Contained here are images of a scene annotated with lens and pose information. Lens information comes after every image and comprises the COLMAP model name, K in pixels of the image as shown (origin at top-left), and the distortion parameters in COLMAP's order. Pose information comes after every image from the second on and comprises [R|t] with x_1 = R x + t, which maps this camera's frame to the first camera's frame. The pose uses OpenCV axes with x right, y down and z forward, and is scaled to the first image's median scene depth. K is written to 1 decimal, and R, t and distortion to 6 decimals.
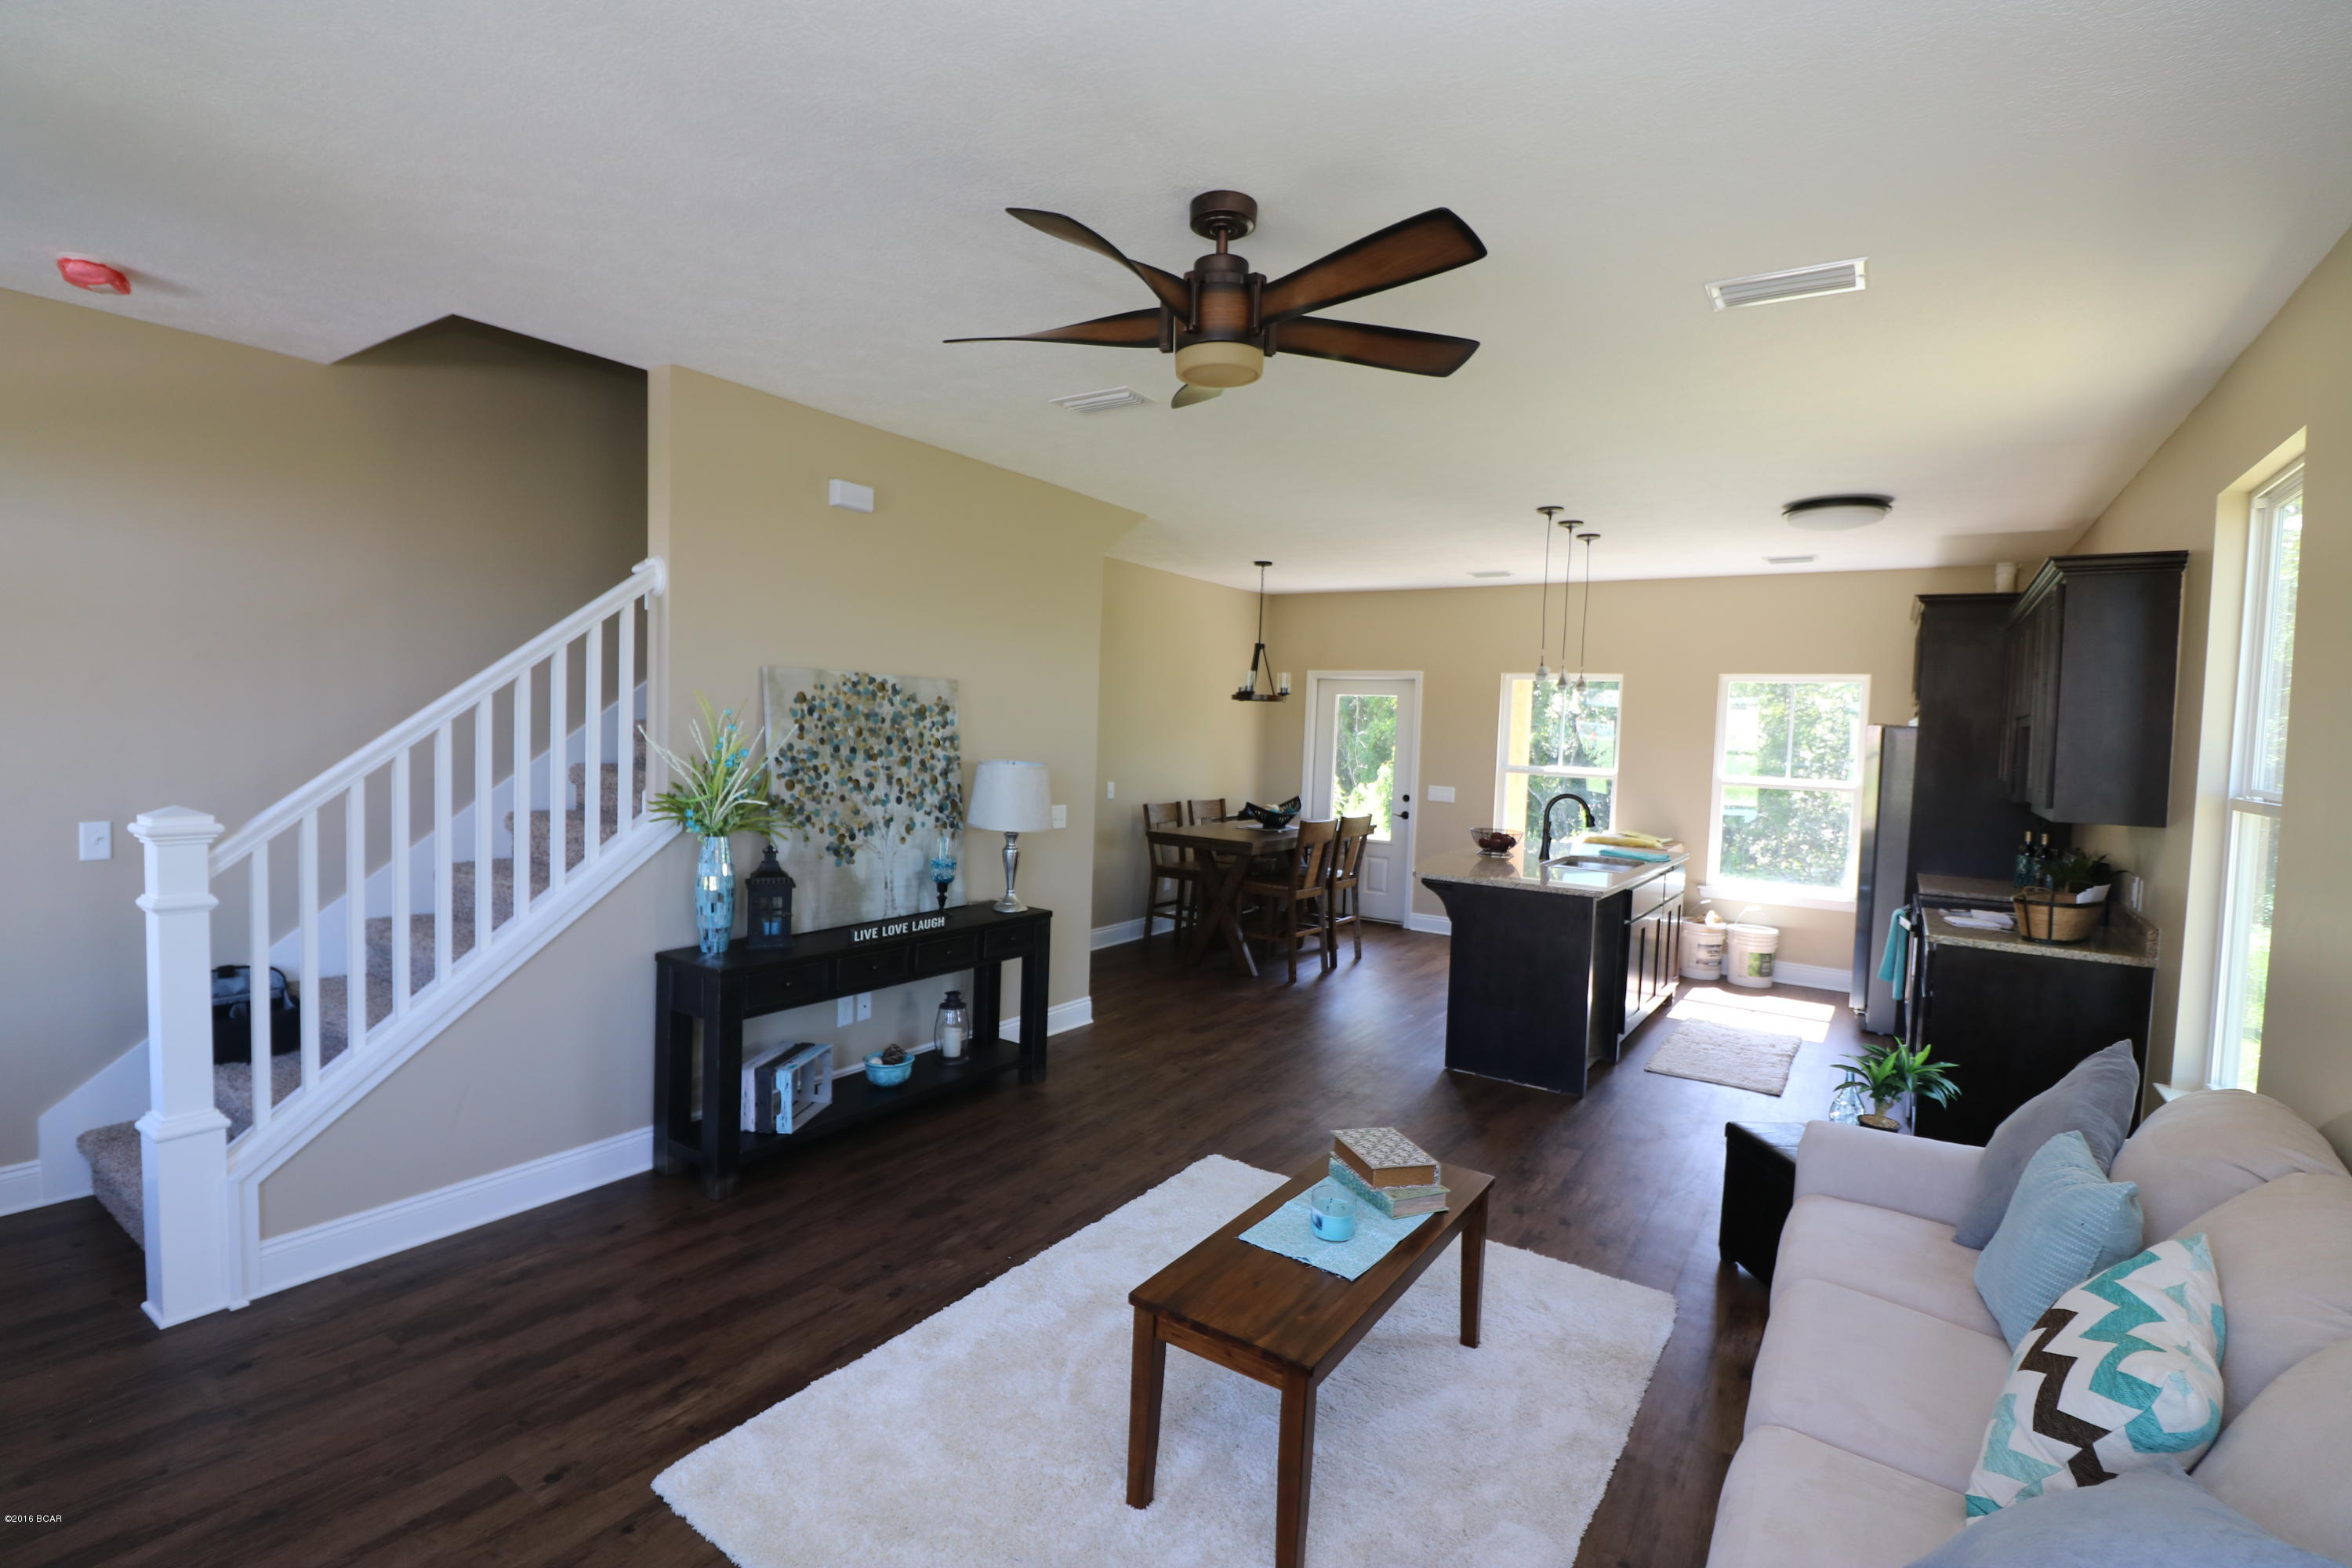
lens RADIAL K [[1087.1, 0, 1145.9], [0, 1087.1, 779.5], [0, 0, 1]] dist [-0.001487, -0.000324]
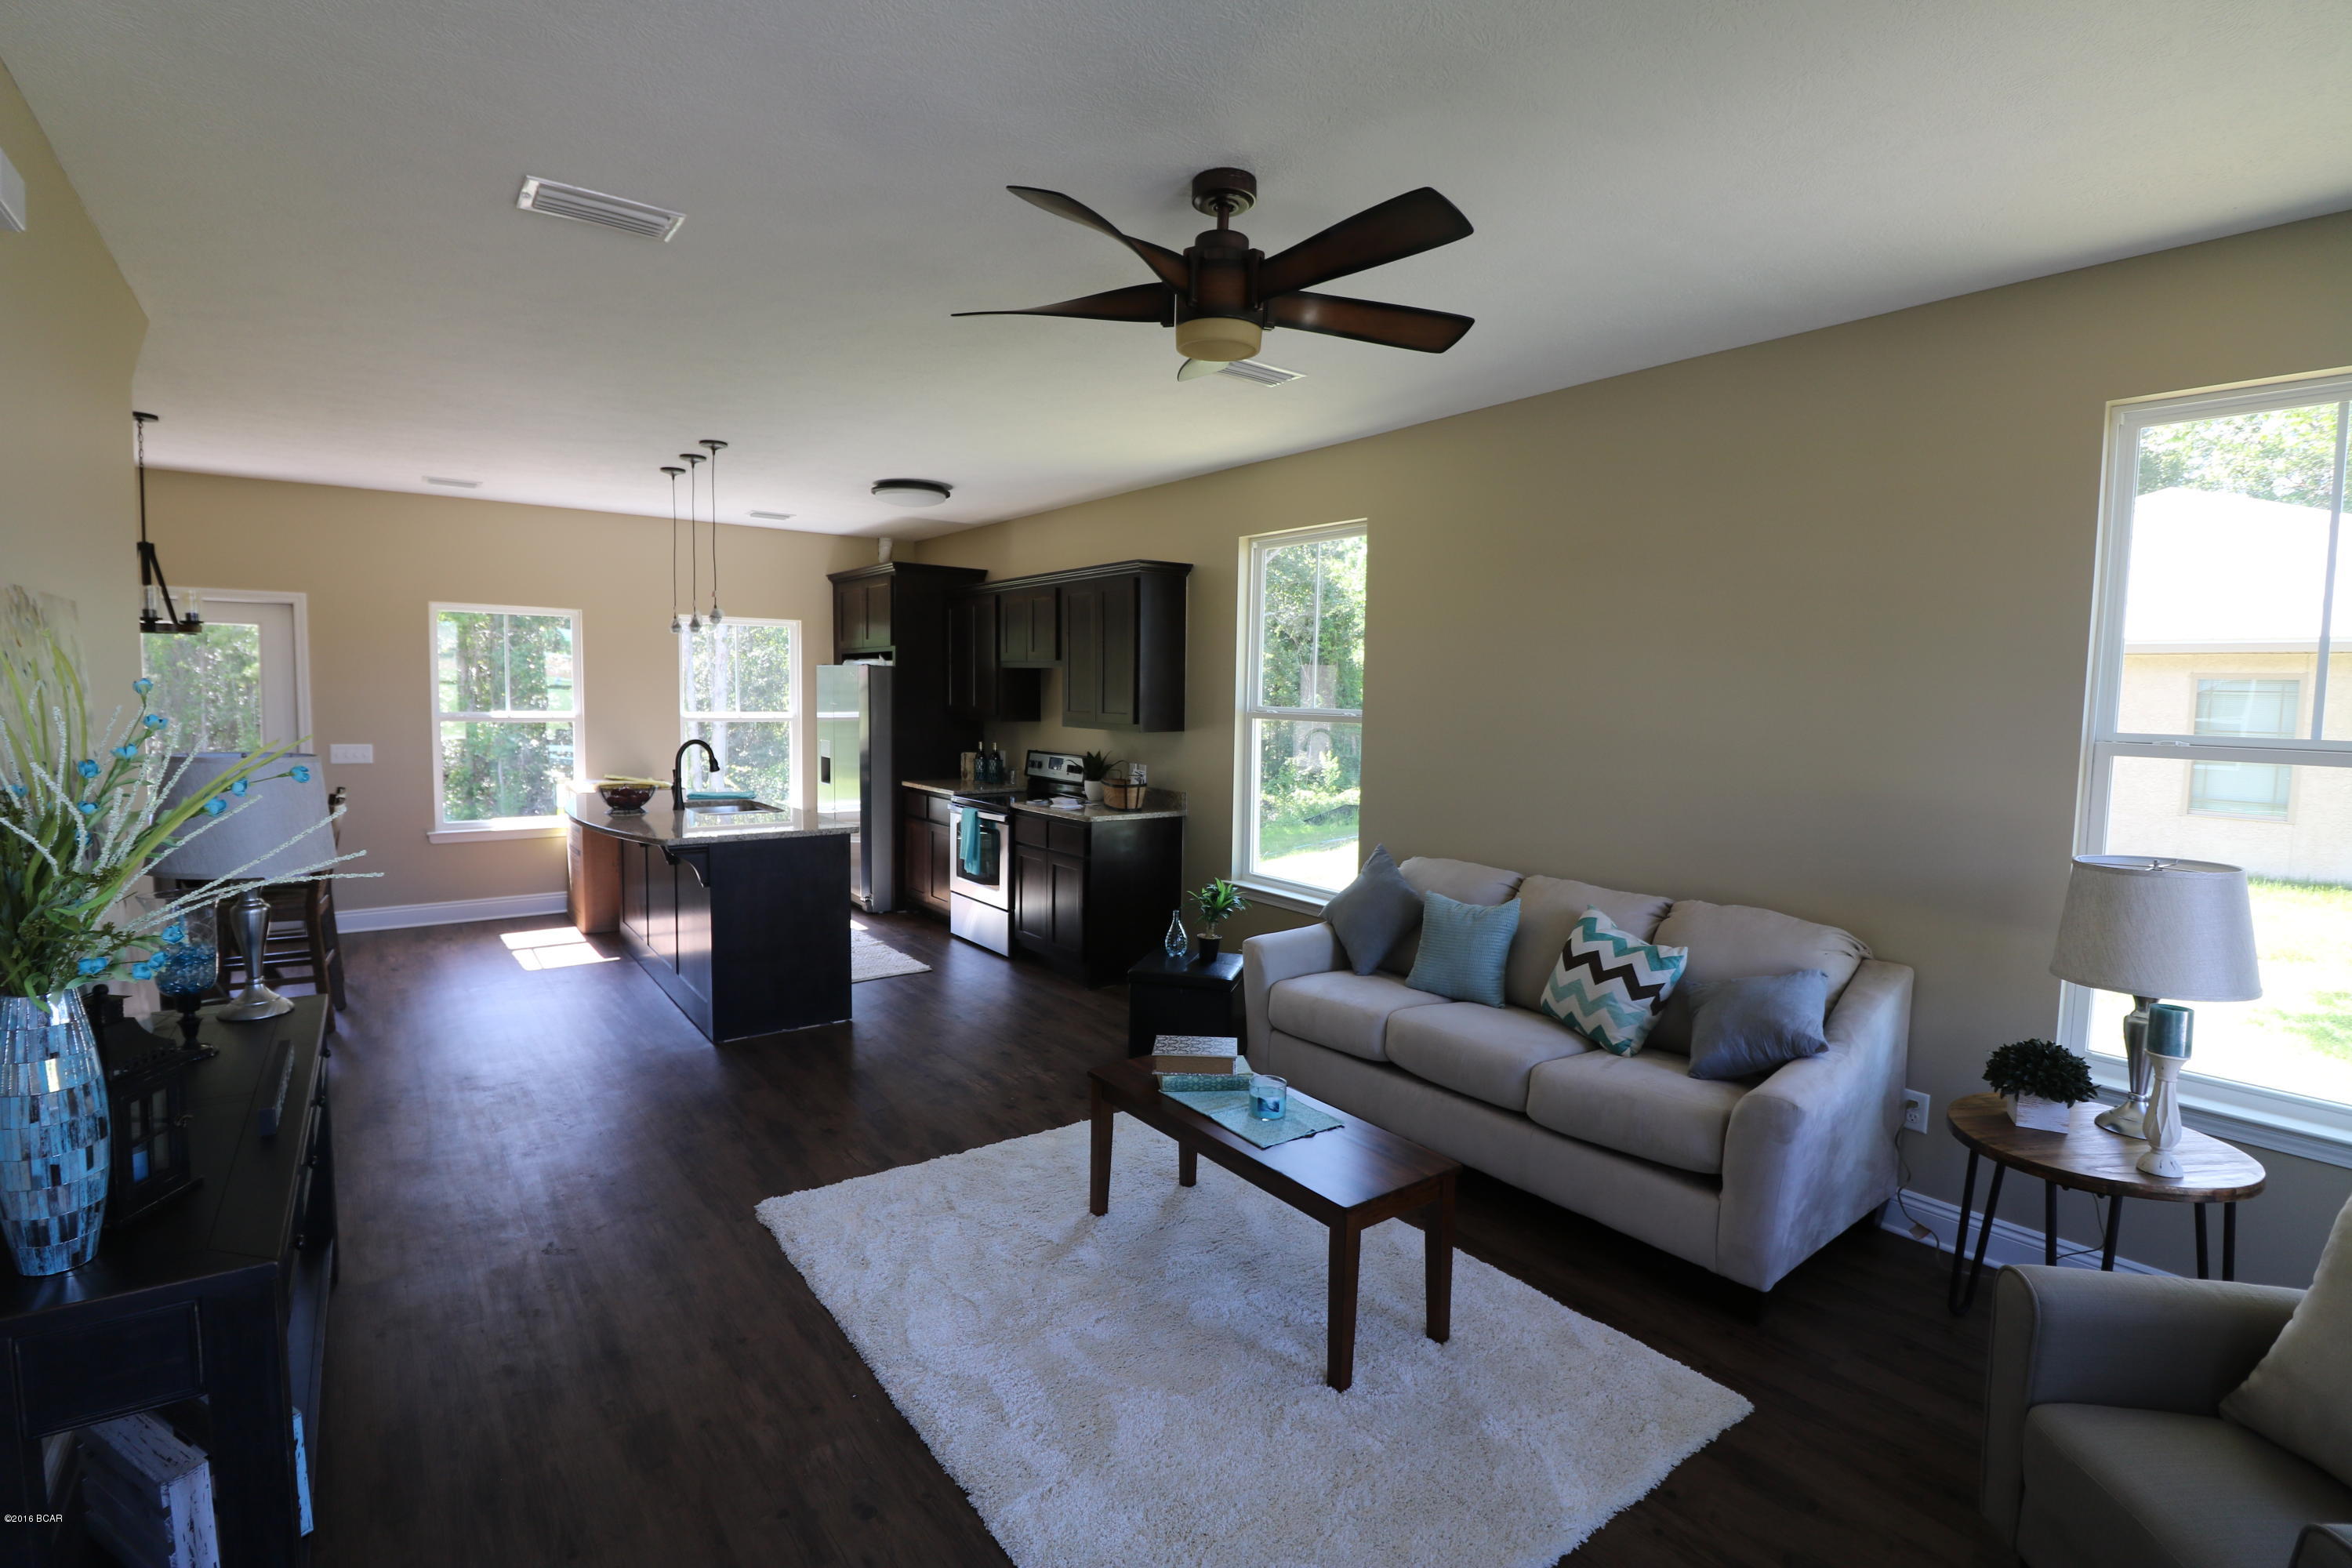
lens RADIAL K [[1087.1, 0, 1145.9], [0, 1087.1, 779.5], [0, 0, 1]] dist [-0.001487, -0.000324]
pose [[0.336083, -0.109646, 0.935428, -0.428115], [0.044915, 0.993936, 0.100366, -0.034387], [-0.940761, 0.008283, 0.338970, 0.321826]]
